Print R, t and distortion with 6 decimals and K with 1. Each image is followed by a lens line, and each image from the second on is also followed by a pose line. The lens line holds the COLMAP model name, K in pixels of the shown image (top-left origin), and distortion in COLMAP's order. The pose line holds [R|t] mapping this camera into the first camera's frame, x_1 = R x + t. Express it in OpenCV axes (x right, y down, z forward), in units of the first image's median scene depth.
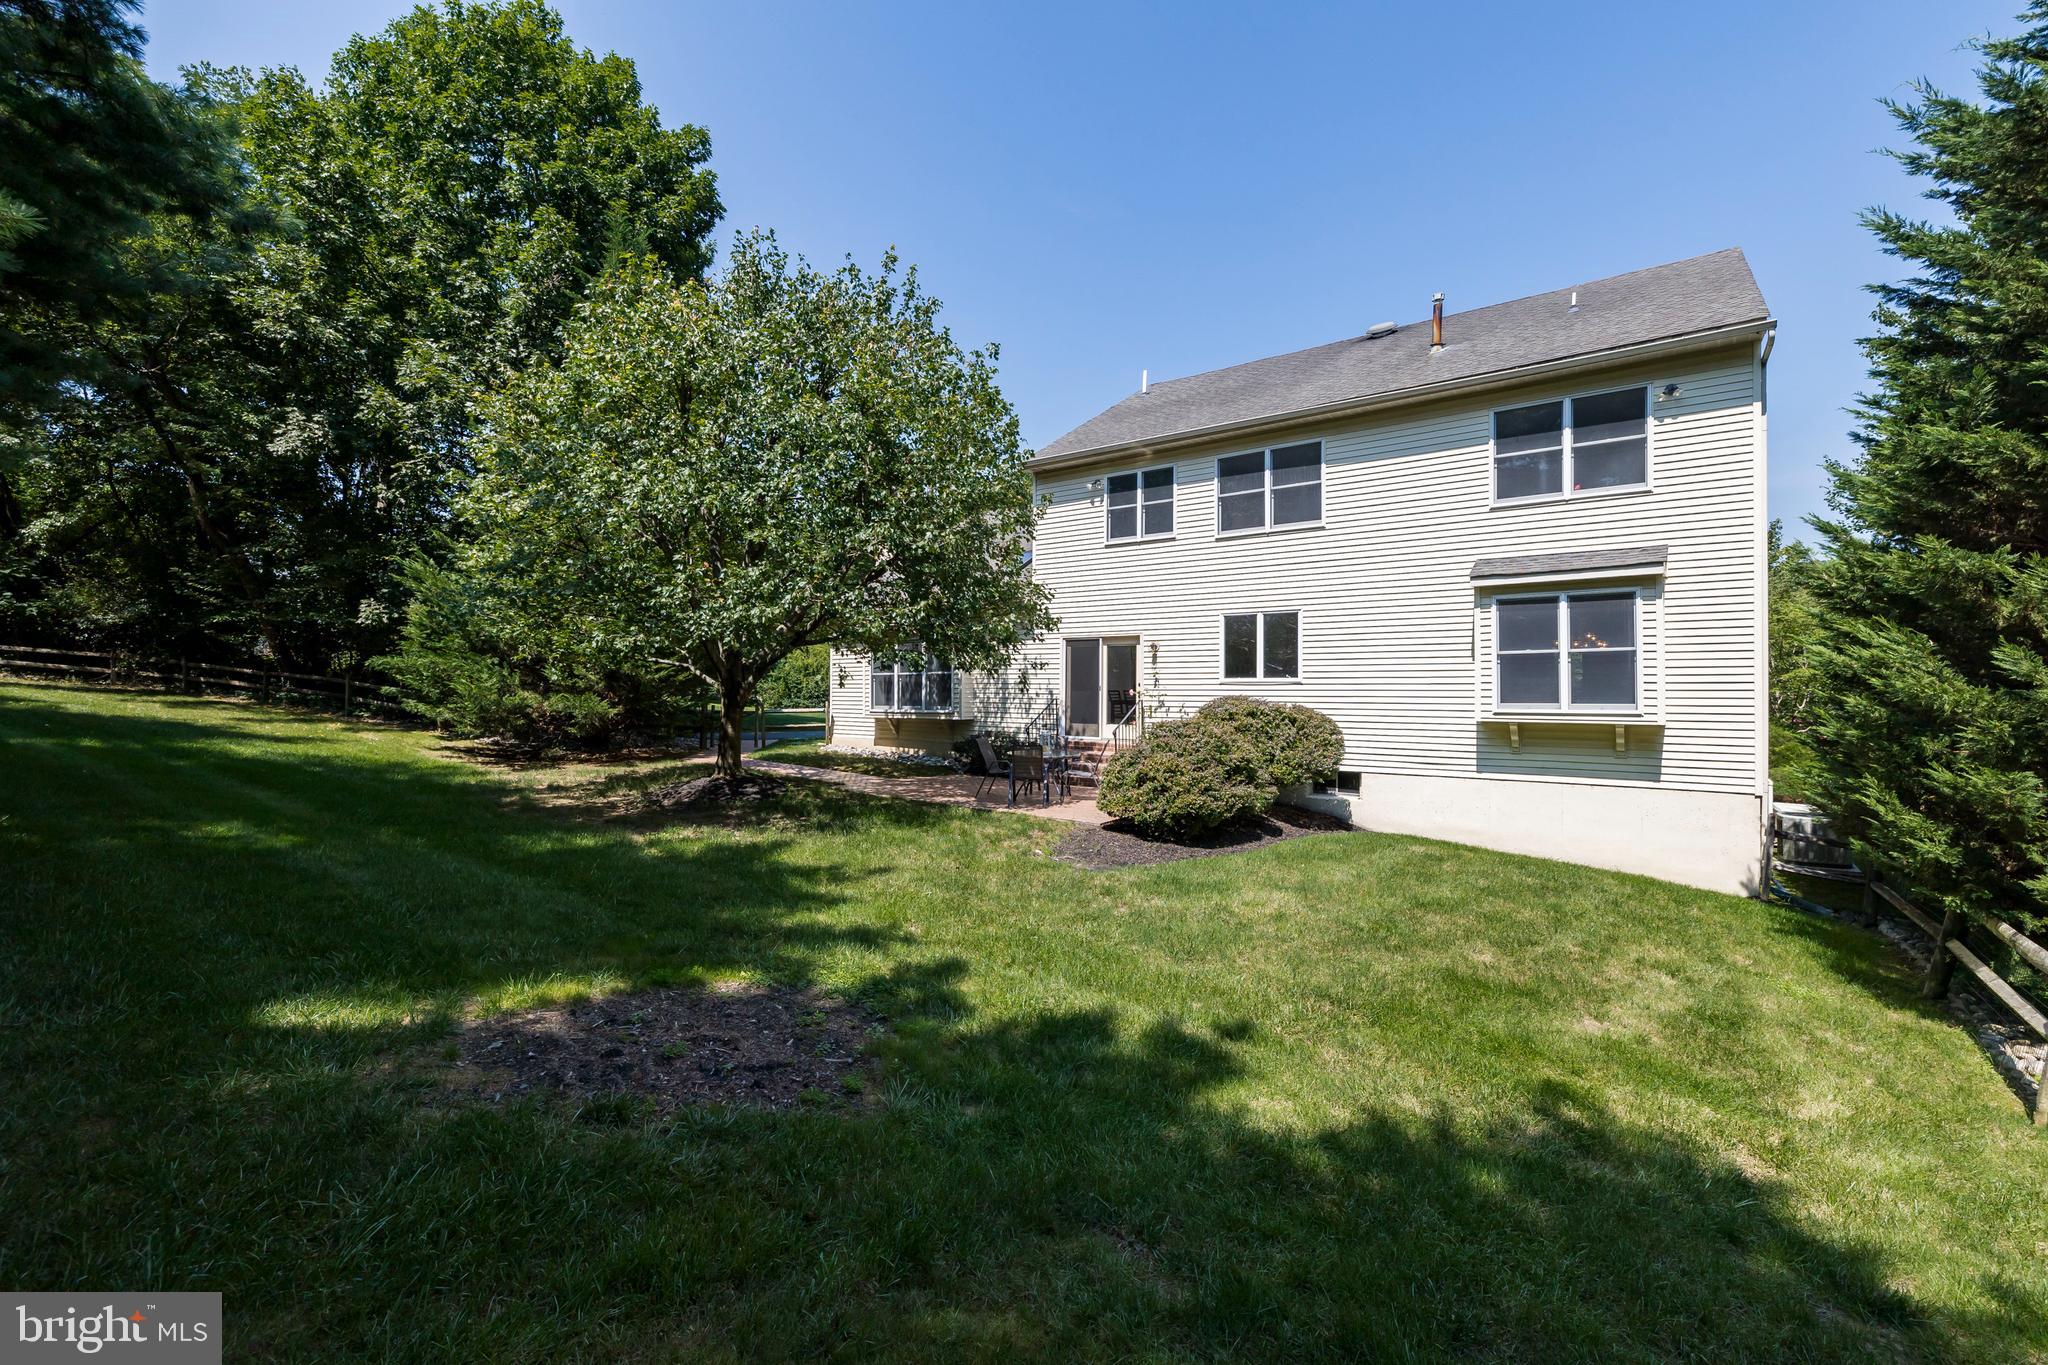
lens RADIAL K [[859.2, 0, 1025.1], [0, 859.2, 683.2], [0, 0, 1]] dist [0.000074, 0.000124]
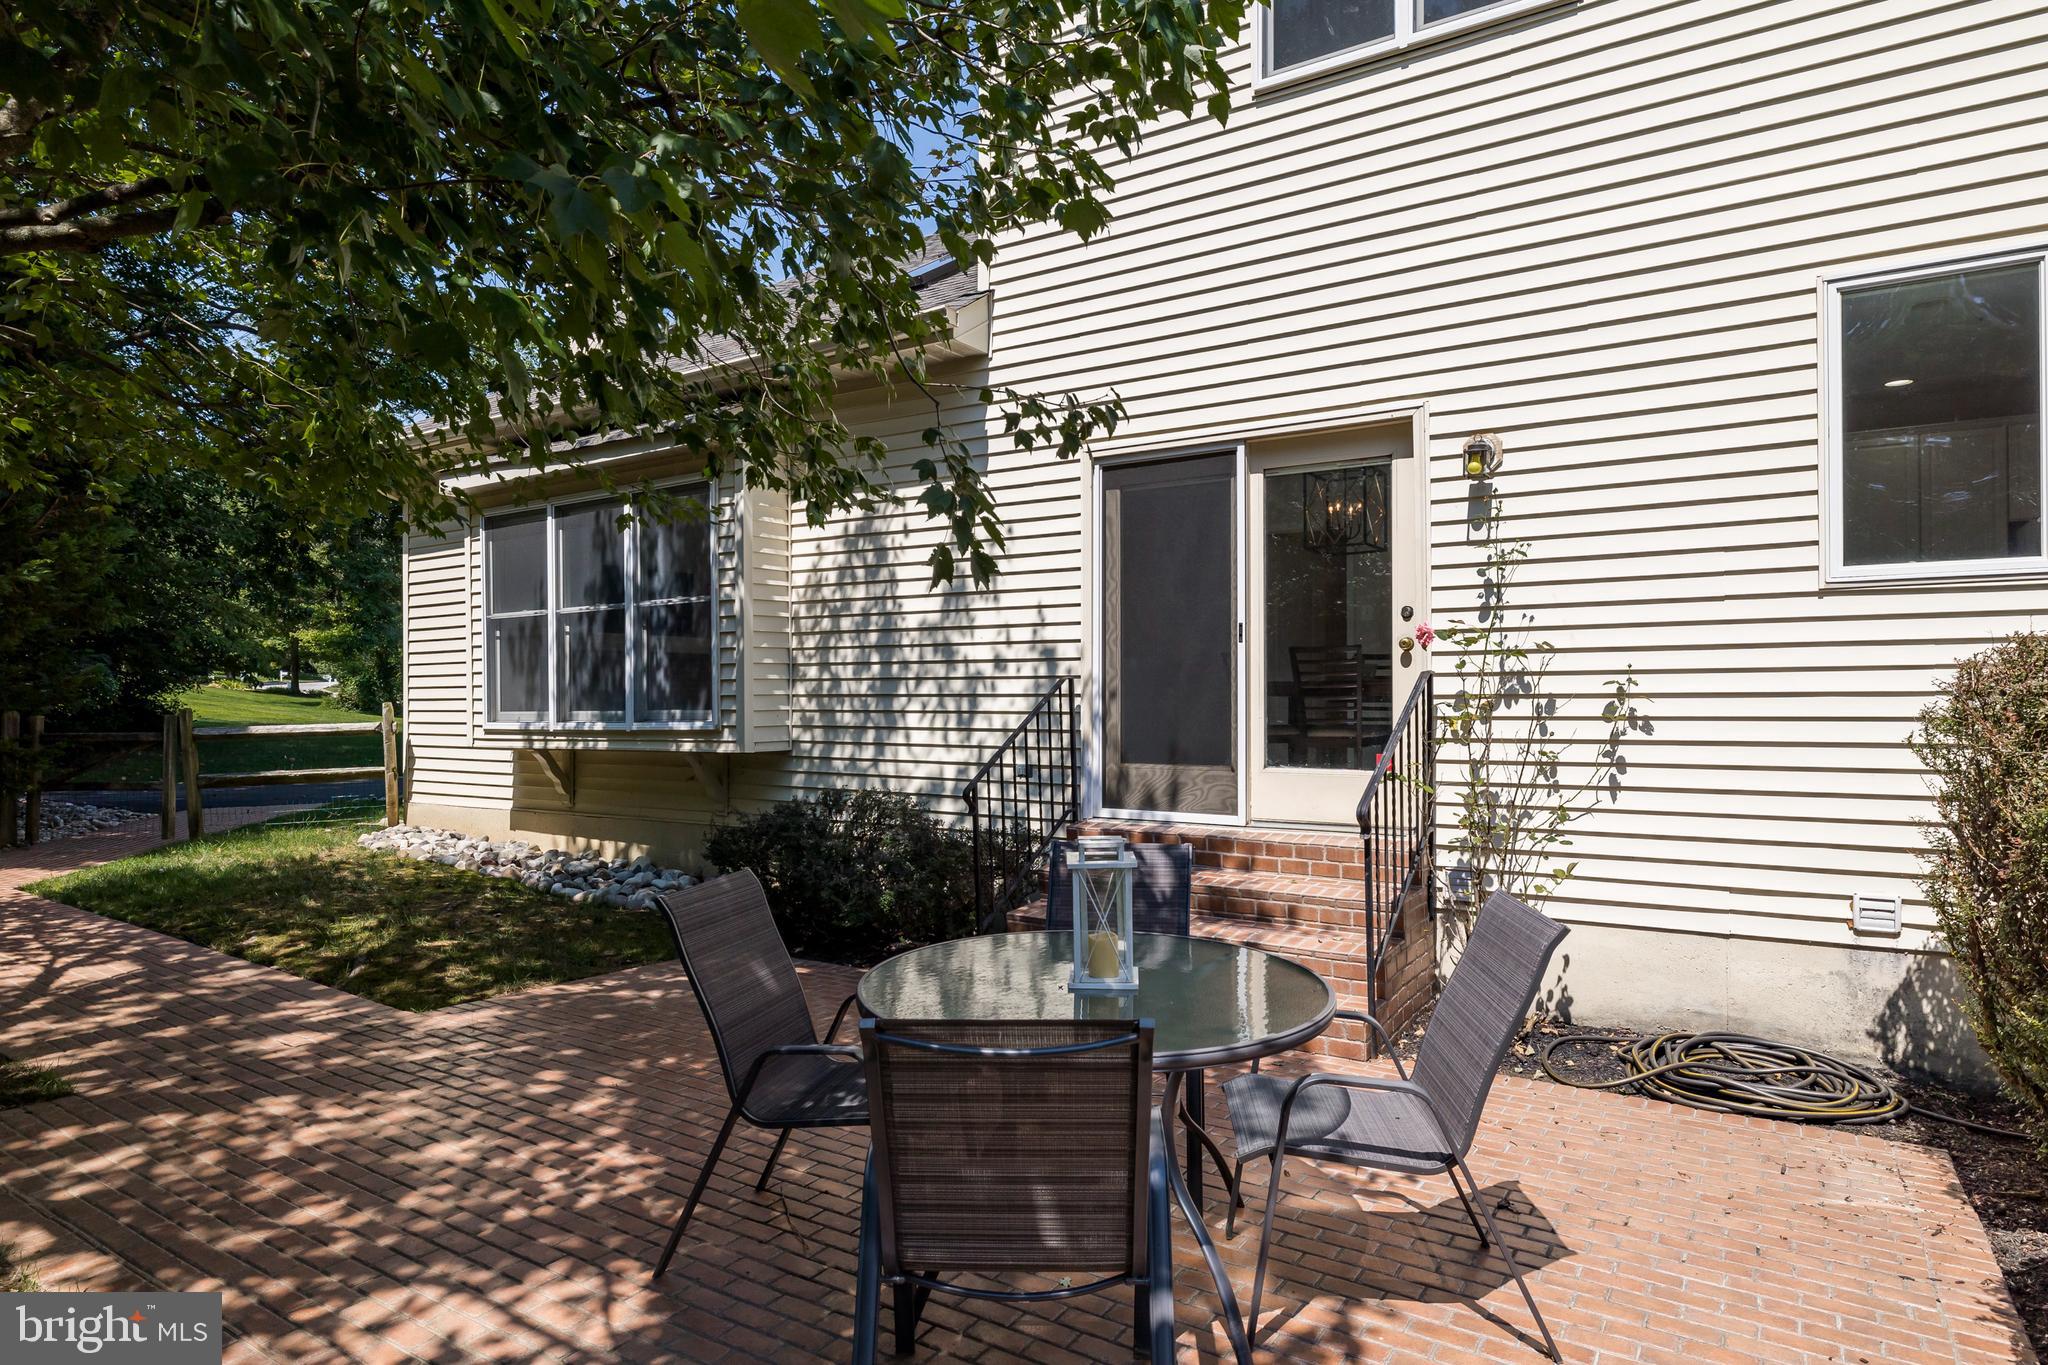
lens RADIAL K [[1168.7, 0, 1023.8], [0, 1168.7, 687.4], [0, 0, 1]] dist [-0.000136, -0.000028]
pose [[0.997835, -0.008658, 0.065187, -0.003657], [0.008632, 0.999963, 0.000678, 0.021372], [-0.065191, -0.000113, 0.997873, 0.624371]]
